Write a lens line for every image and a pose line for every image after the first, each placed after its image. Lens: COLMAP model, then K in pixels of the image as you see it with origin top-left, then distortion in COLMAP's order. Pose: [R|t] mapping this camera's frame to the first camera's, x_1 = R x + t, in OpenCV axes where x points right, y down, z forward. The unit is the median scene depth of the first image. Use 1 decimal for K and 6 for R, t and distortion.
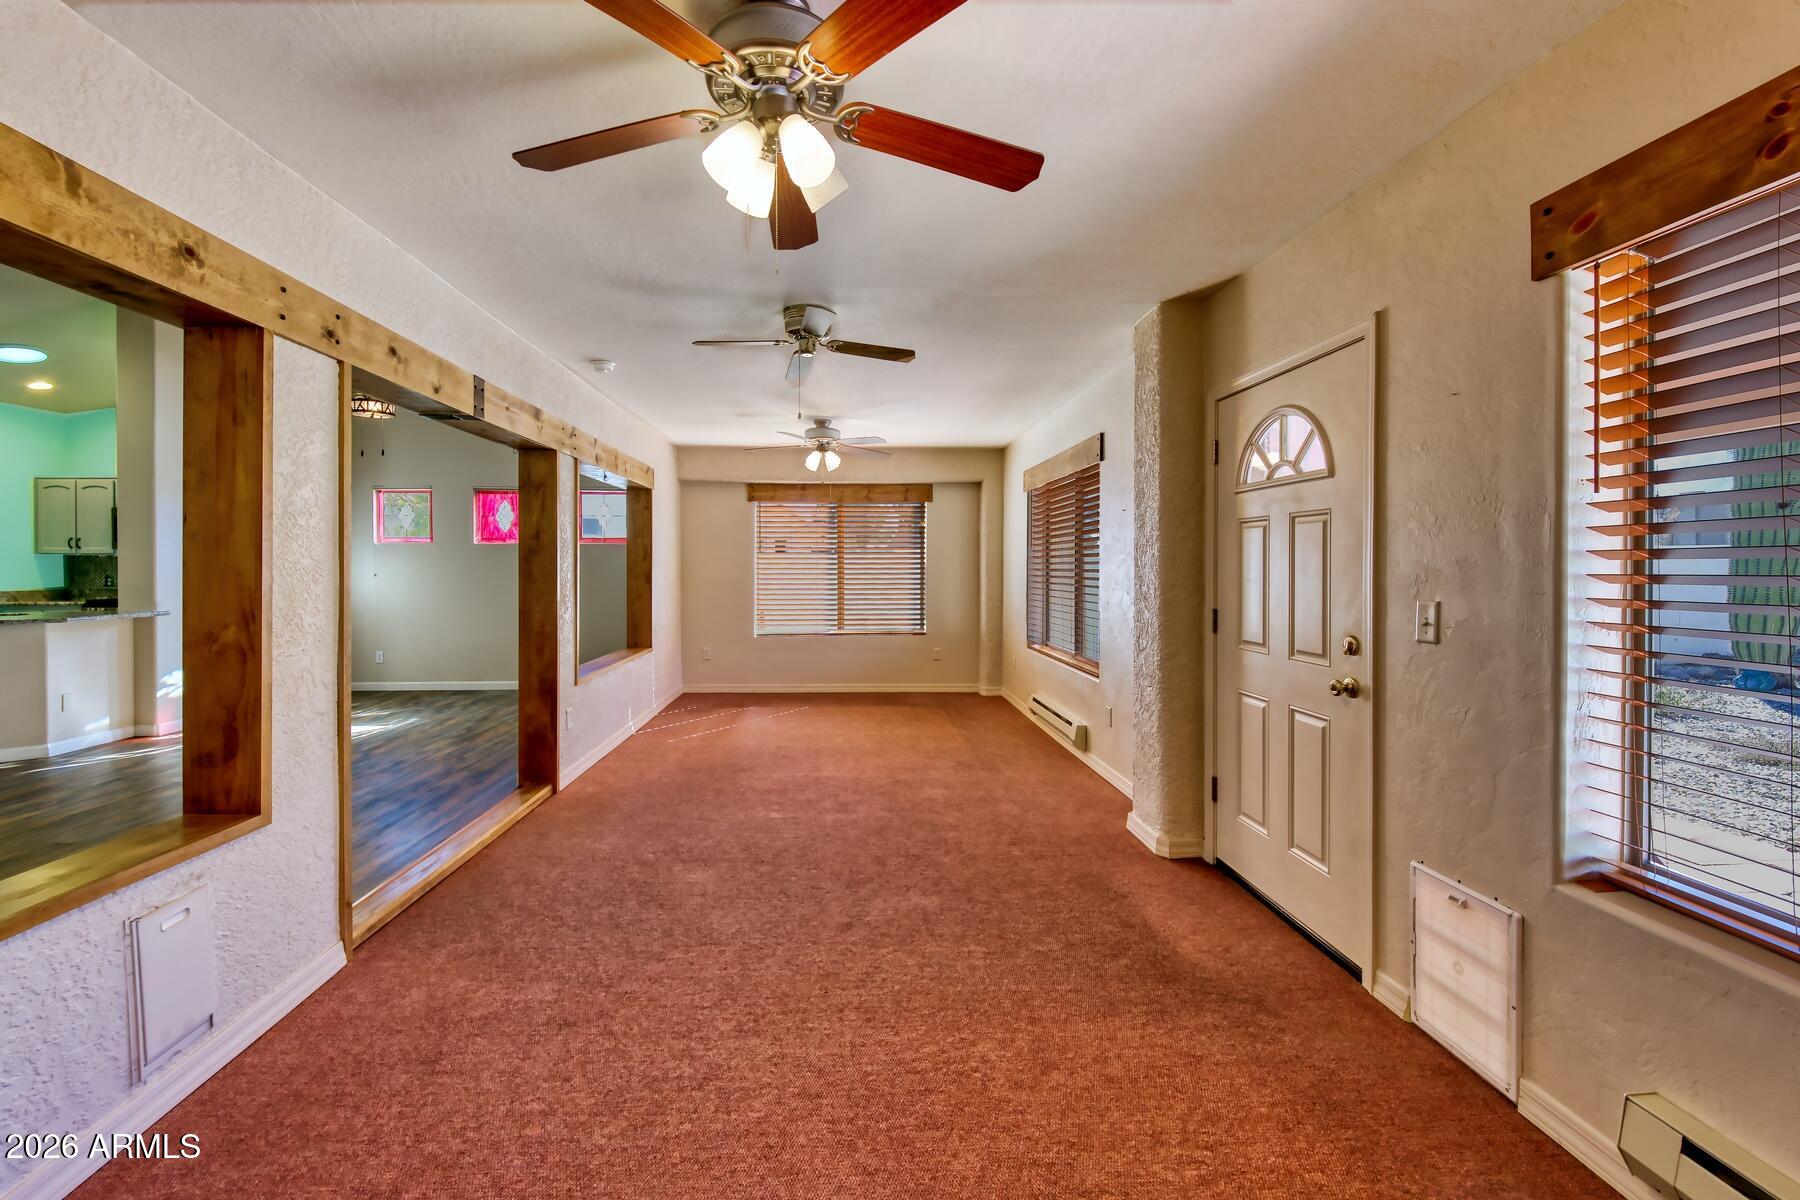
lens RADIAL K [[706.7, 0, 868.6], [0, 706.7, 557.2], [0, 0, 1]] dist [0.027194, -0.015078]
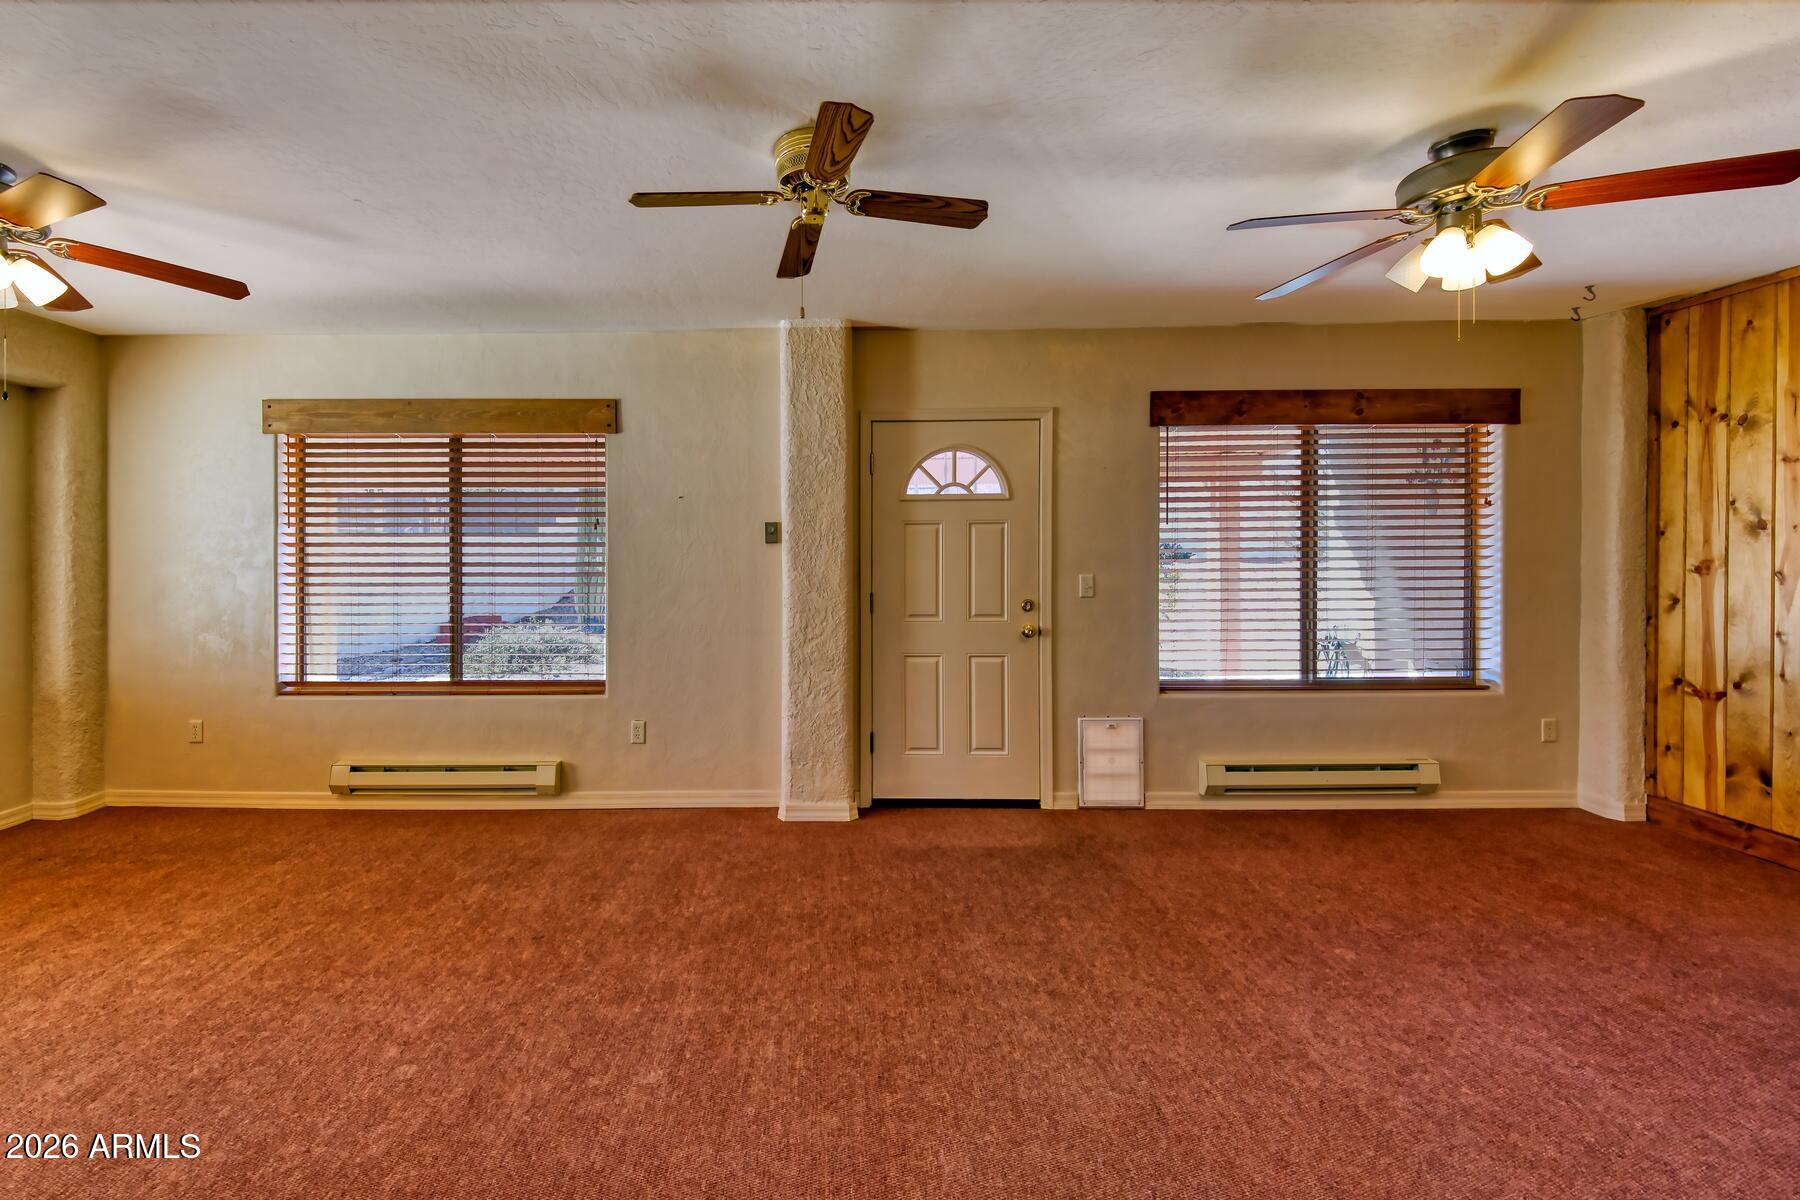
lens RADIAL K [[706.7, 0, 868.6], [0, 706.7, 557.2], [0, 0, 1]] dist [0.027194, -0.015078]
pose [[0.055287, -0.014103, 0.998371, -0.838879], [-0.010100, 0.999841, 0.014683, -0.006315], [-0.998419, -0.010895, 0.055136, 1.133460]]
